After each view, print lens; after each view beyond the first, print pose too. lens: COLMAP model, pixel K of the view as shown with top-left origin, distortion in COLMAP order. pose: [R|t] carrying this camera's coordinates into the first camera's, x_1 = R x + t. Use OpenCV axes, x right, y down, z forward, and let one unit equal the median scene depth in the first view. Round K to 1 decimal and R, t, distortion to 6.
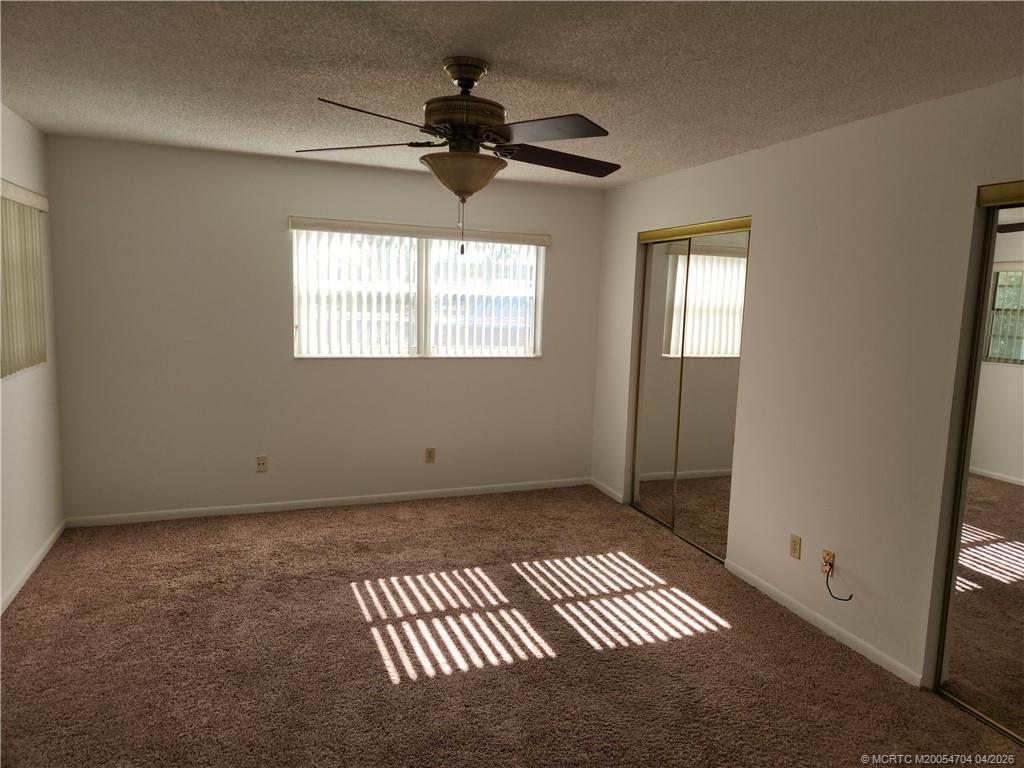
lens RADIAL K [[682.0, 0, 516.1], [0, 682.0, 381.6], [0, 0, 1]] dist [0.098229, -0.090688]
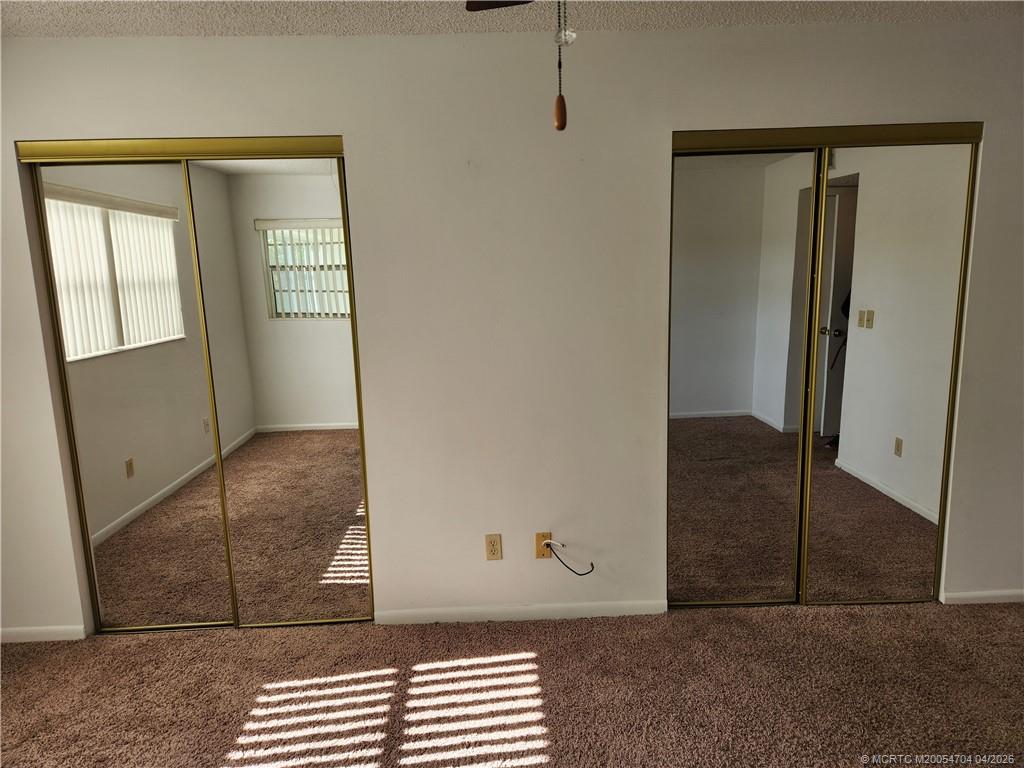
lens RADIAL K [[682.0, 0, 516.1], [0, 682.0, 381.6], [0, 0, 1]] dist [0.098229, -0.090688]
pose [[0.303434, -0.200753, 0.931464, -0.321440], [0.156468, 0.974782, 0.159119, -0.086427], [-0.939918, 0.097462, 0.327193, 0.660930]]
